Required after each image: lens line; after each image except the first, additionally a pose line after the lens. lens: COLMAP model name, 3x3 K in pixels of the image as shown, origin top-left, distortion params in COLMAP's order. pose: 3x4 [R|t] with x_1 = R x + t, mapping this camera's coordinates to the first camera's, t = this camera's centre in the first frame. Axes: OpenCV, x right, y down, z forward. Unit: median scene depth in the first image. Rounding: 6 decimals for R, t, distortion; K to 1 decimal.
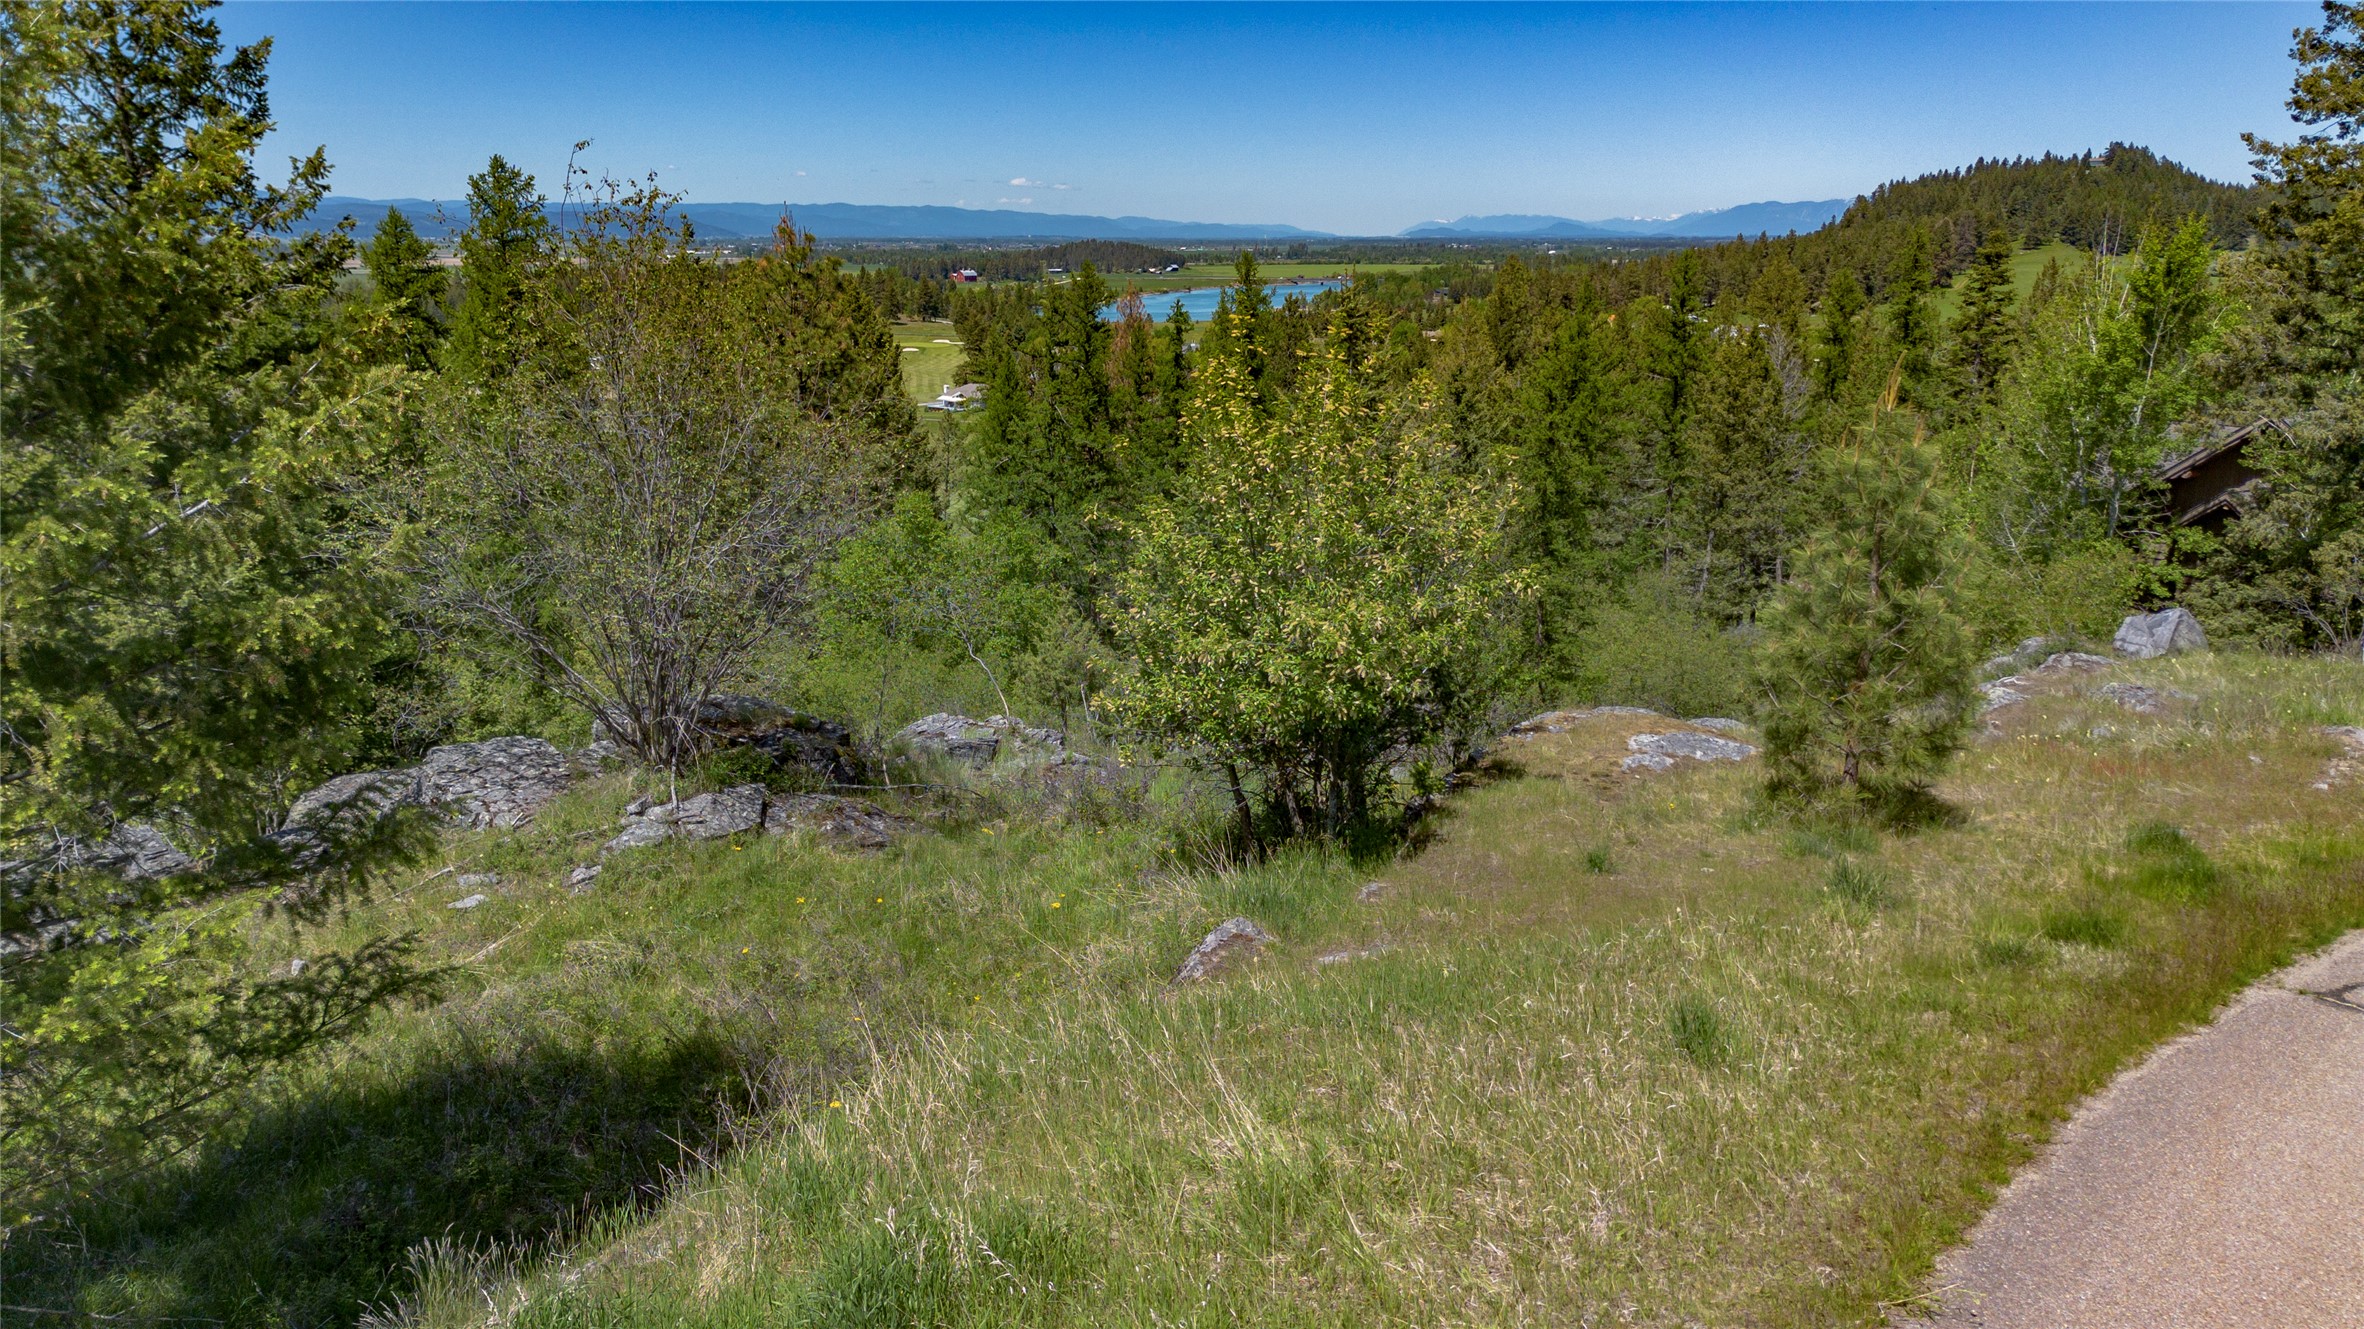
lens RADIAL K [[1660.4, 0, 1179.6], [0, 1660.4, 664.7], [0, 0, 1]] dist [0.063161, -0.060886]
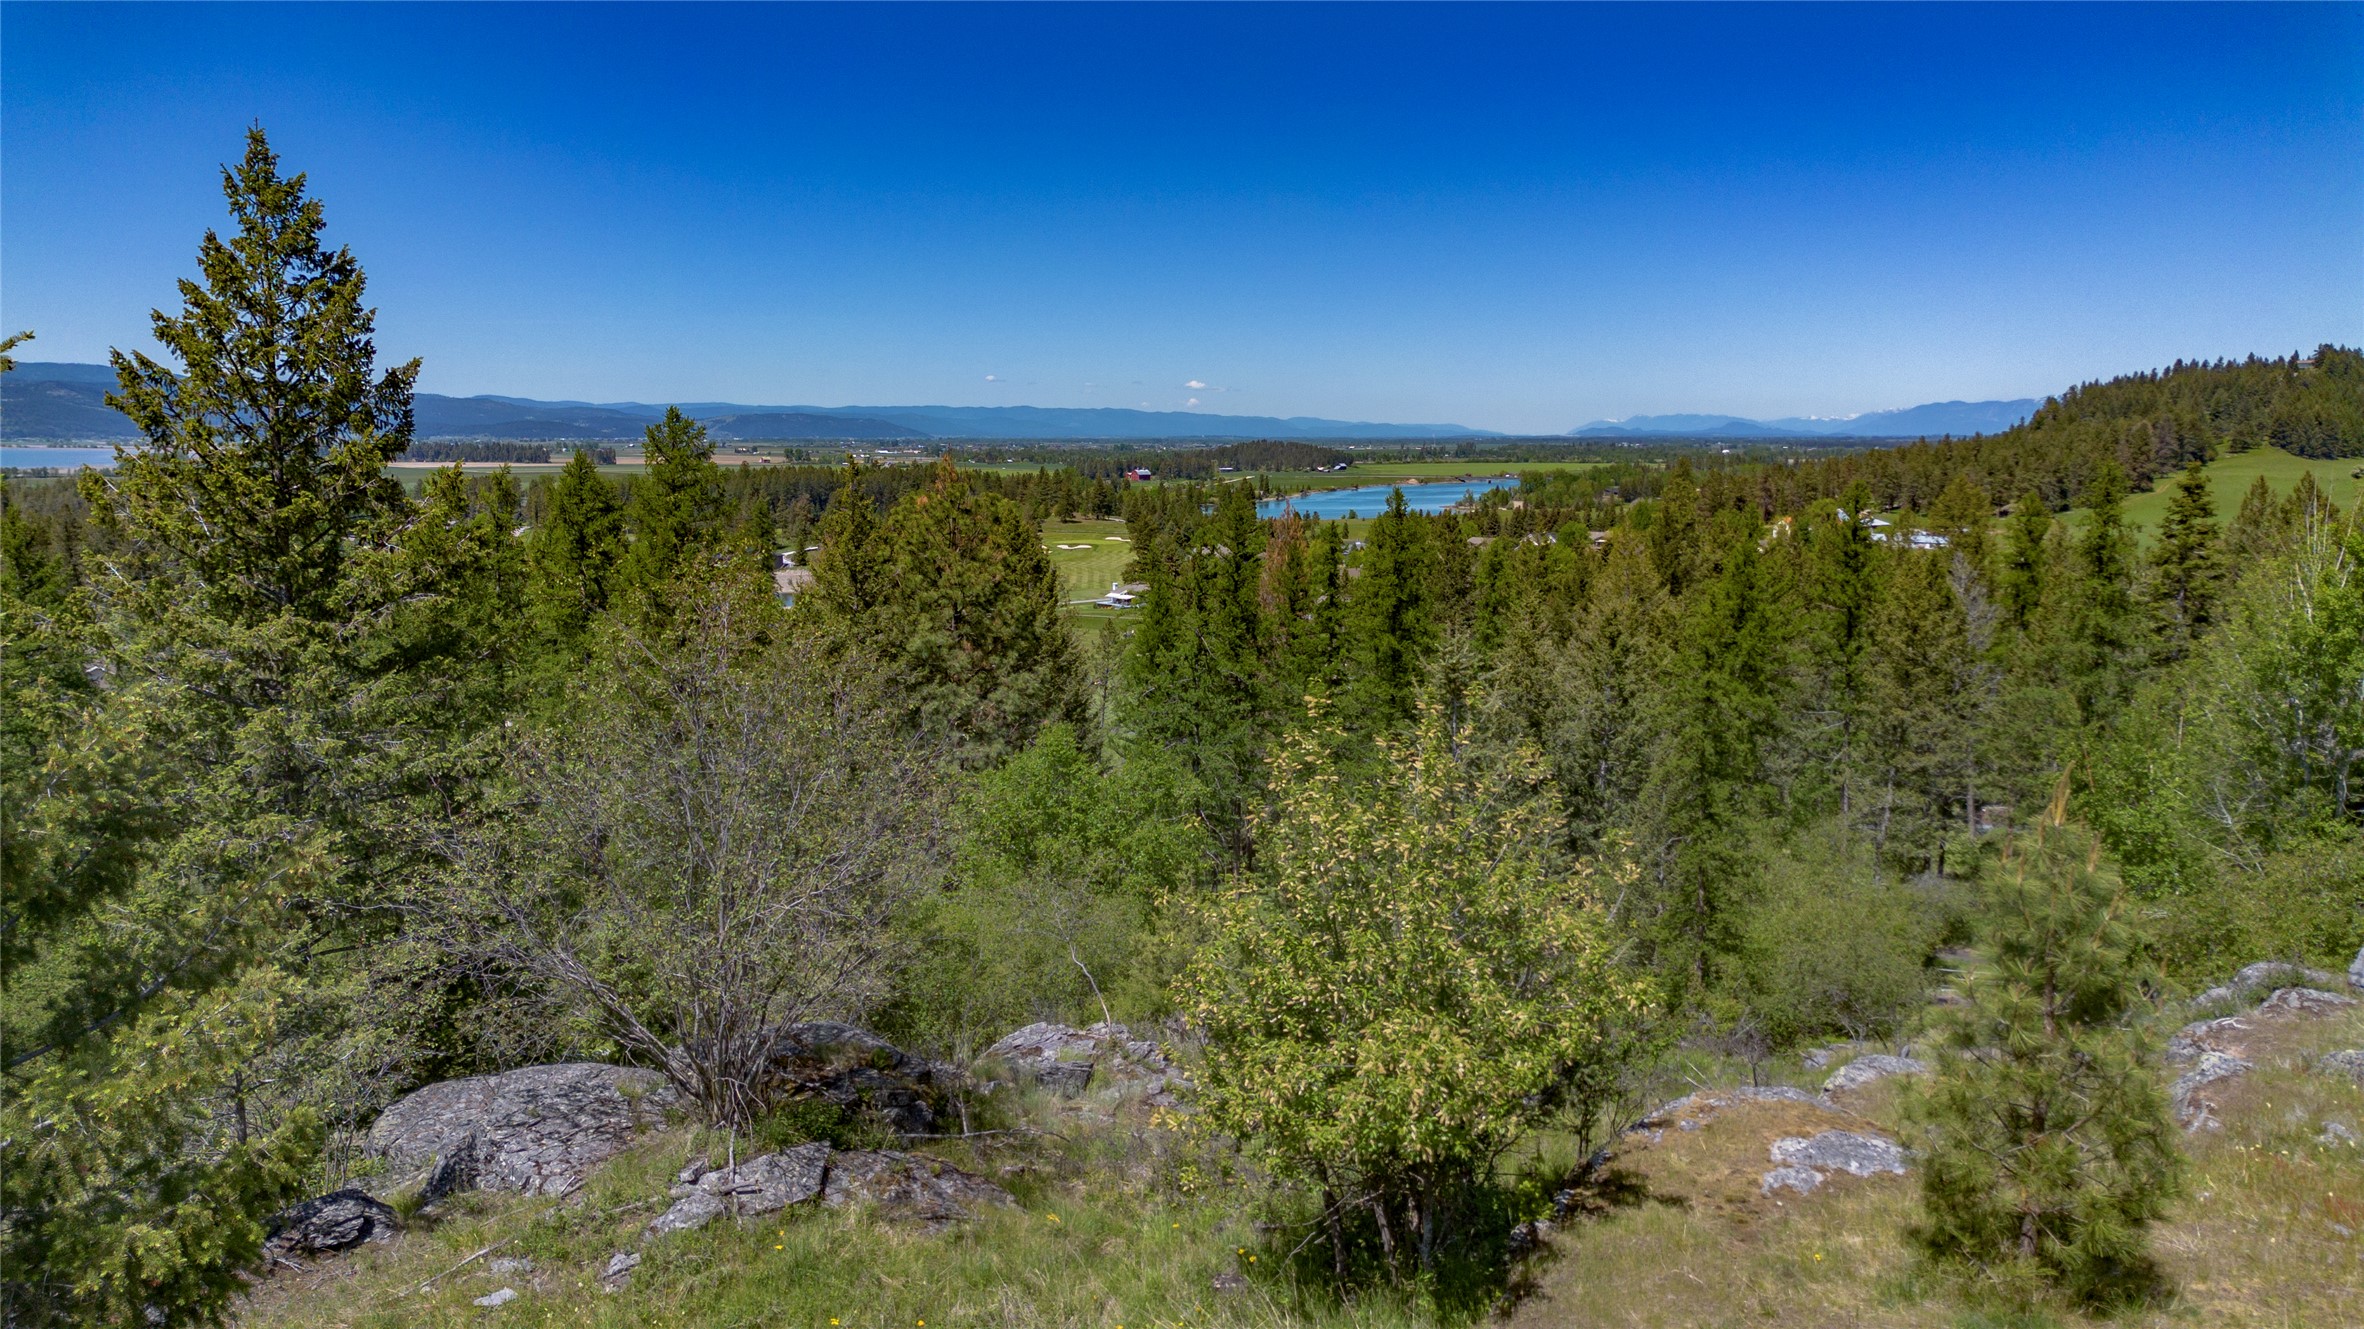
lens RADIAL K [[1653.6, 0, 1182.0], [0, 1653.6, 664.5], [0, 0, 1]] dist [0.077506, -0.070956]
pose [[0.995045, 0.014787, -0.098320, 0.008465], [-0.025885, 0.993305, -0.112580, -0.021191], [0.095997, 0.114568, 0.988766, 0.011979]]
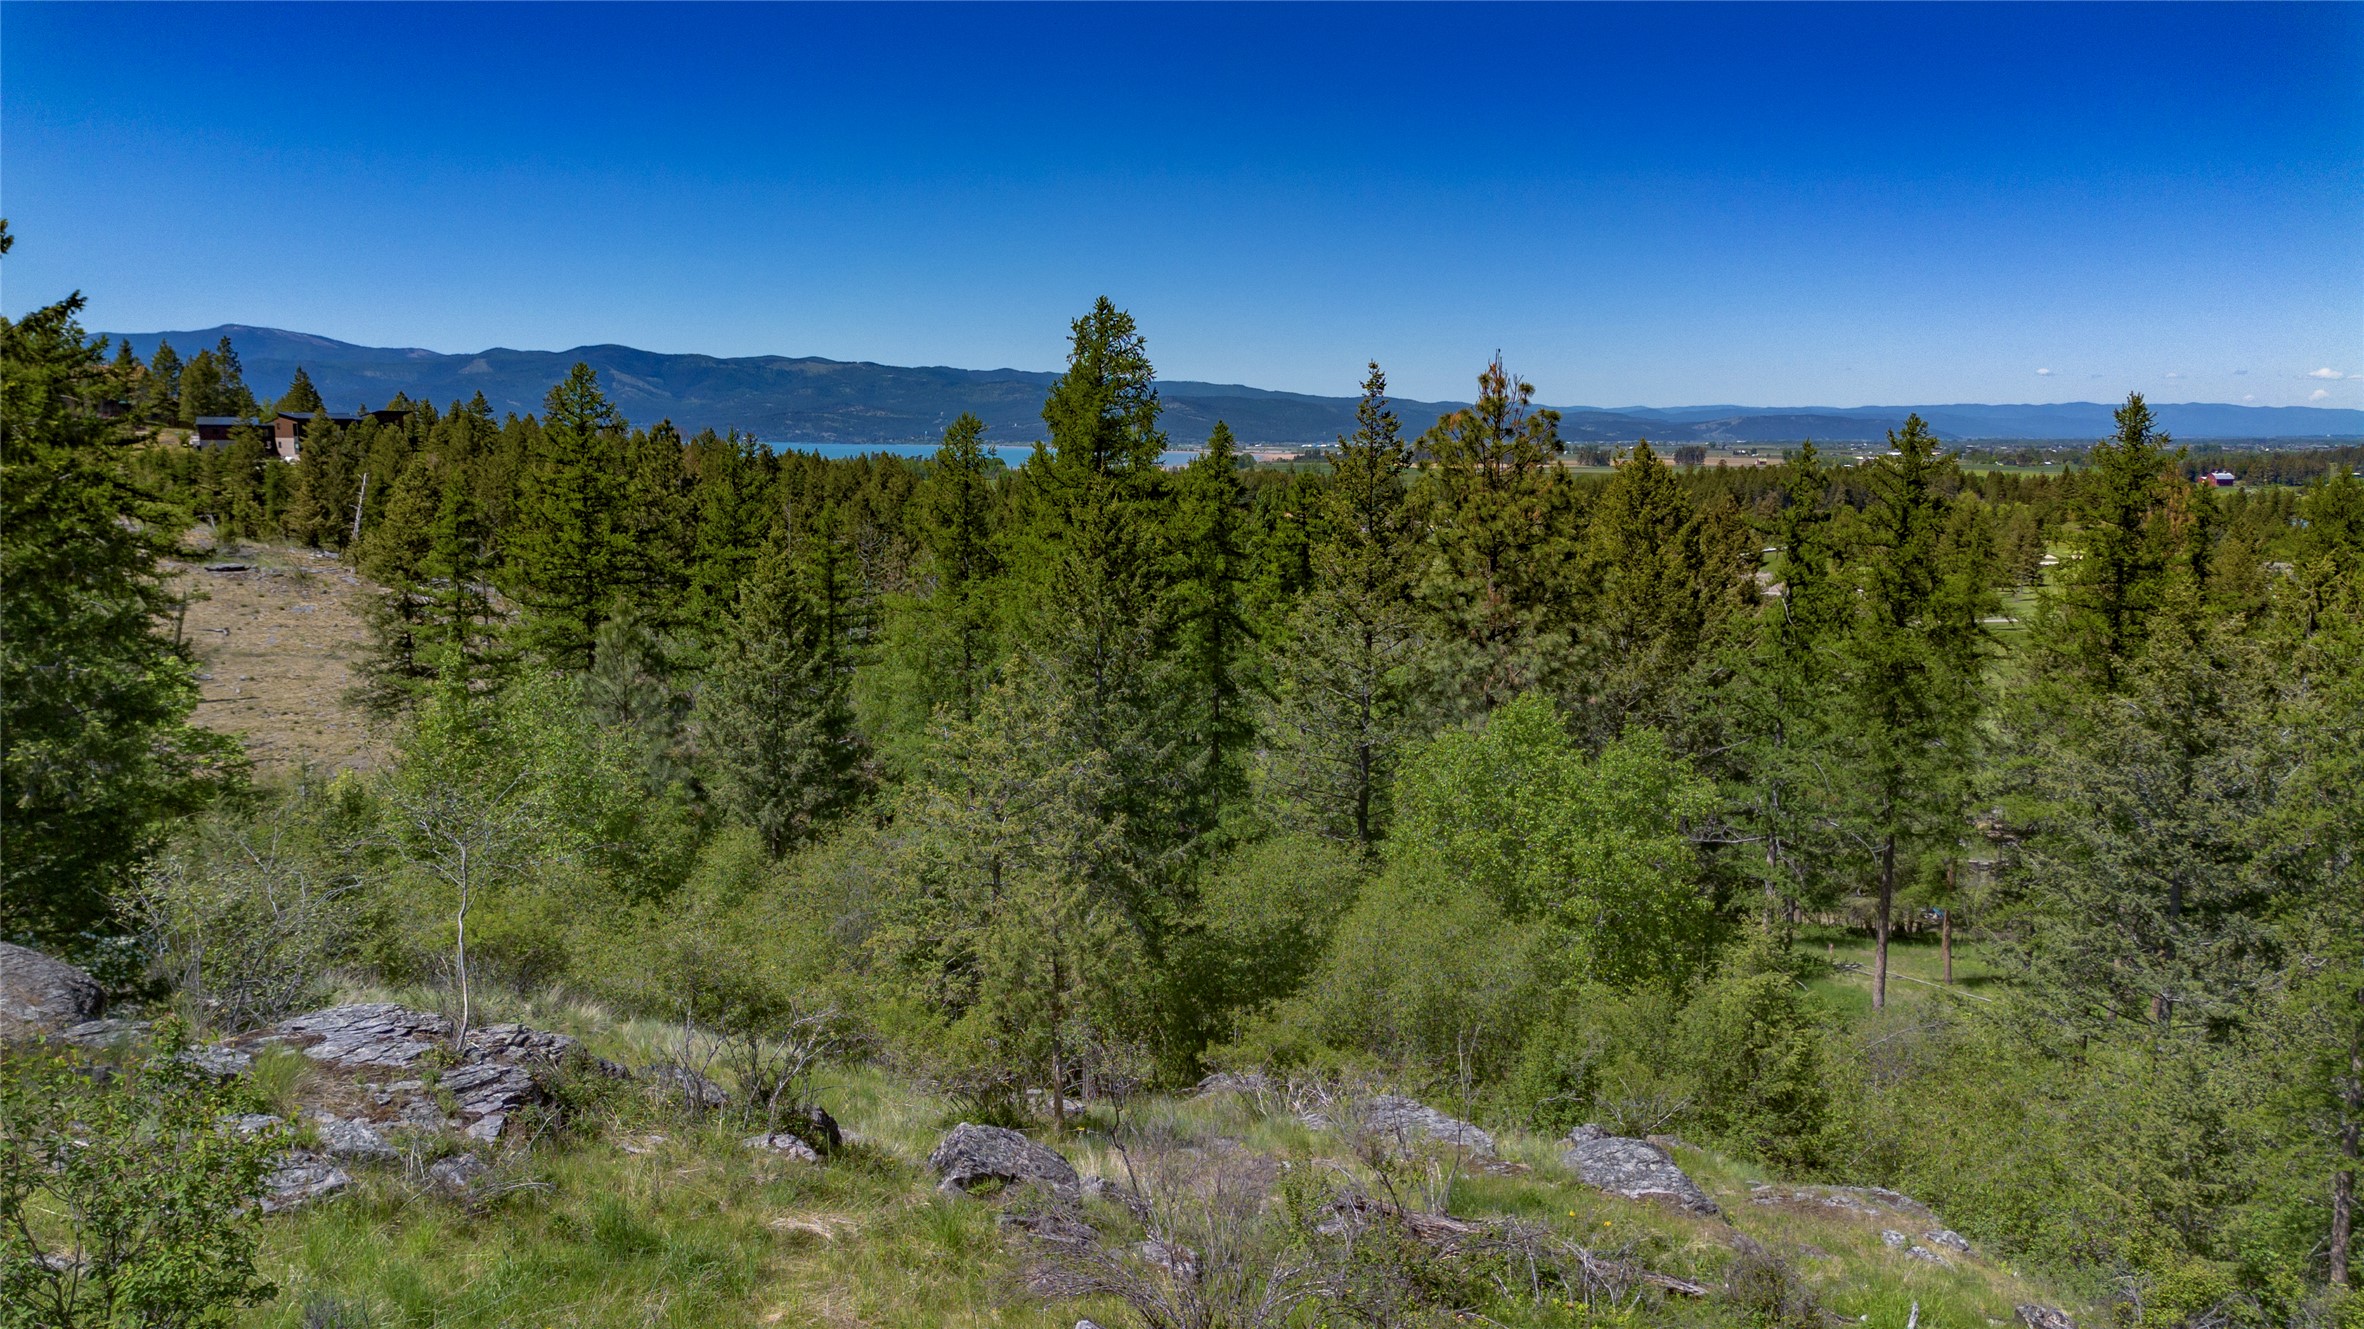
lens RADIAL K [[1660.4, 0, 1179.6], [0, 1660.4, 664.7], [0, 0, 1]] dist [0.063161, -0.060886]
pose [[0.776825, 0.087737, -0.623575, 0.140748], [-0.159327, 0.985411, -0.059835, -0.031479], [0.609227, 0.145834, 0.779471, 0.203819]]
